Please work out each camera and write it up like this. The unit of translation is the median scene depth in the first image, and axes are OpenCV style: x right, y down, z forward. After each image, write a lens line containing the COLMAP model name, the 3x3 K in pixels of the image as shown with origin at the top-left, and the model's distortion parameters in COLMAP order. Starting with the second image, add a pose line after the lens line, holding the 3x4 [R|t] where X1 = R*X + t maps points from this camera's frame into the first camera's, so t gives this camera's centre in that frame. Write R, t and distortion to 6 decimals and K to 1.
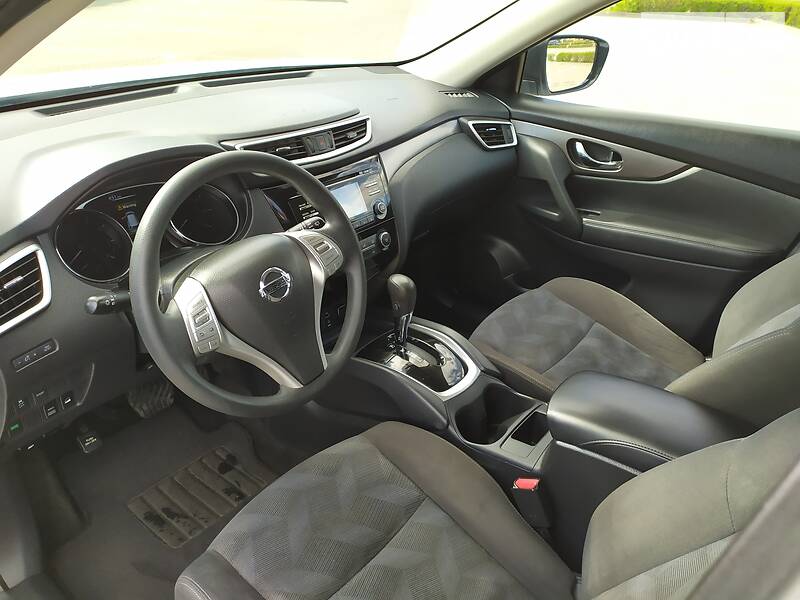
lens RADIAL K [[597.5, 0, 400.0], [0, 597.5, 300.0], [0, 0, 1]] dist [0.067450, -0.062101]
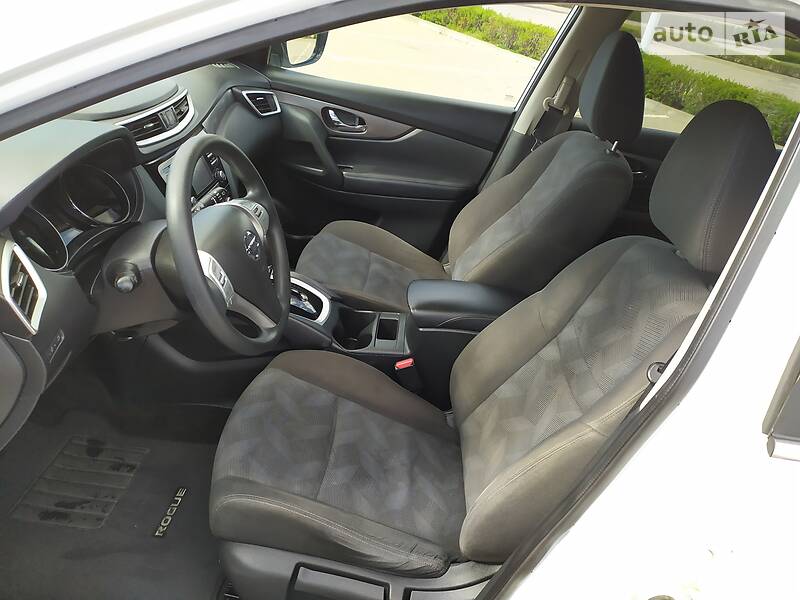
lens RADIAL K [[597.5, 0, 400.0], [0, 597.5, 300.0], [0, 0, 1]] dist [0.067450, -0.062101]
pose [[0.802965, -0.195288, 0.563125, -0.372023], [0.151778, 0.980648, 0.123661, -0.011851], [-0.576377, -0.013826, 0.817067, -0.094796]]
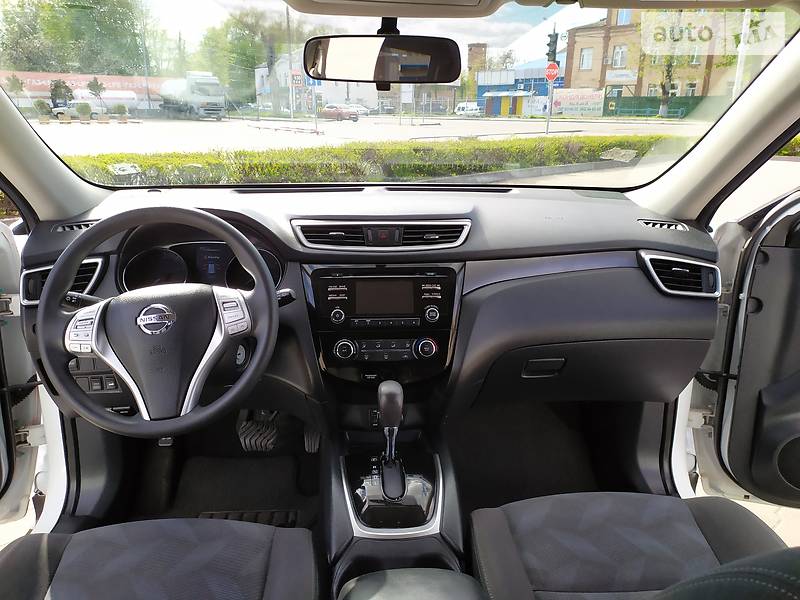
lens RADIAL K [[597.5, 0, 400.0], [0, 597.5, 300.0], [0, 0, 1]] dist [0.067450, -0.062101]
pose [[0.684620, 0.183522, -0.705419, 0.477192], [-0.344488, 0.934346, -0.091250, -0.060752], [0.642358, 0.305480, 0.702892, 0.263368]]
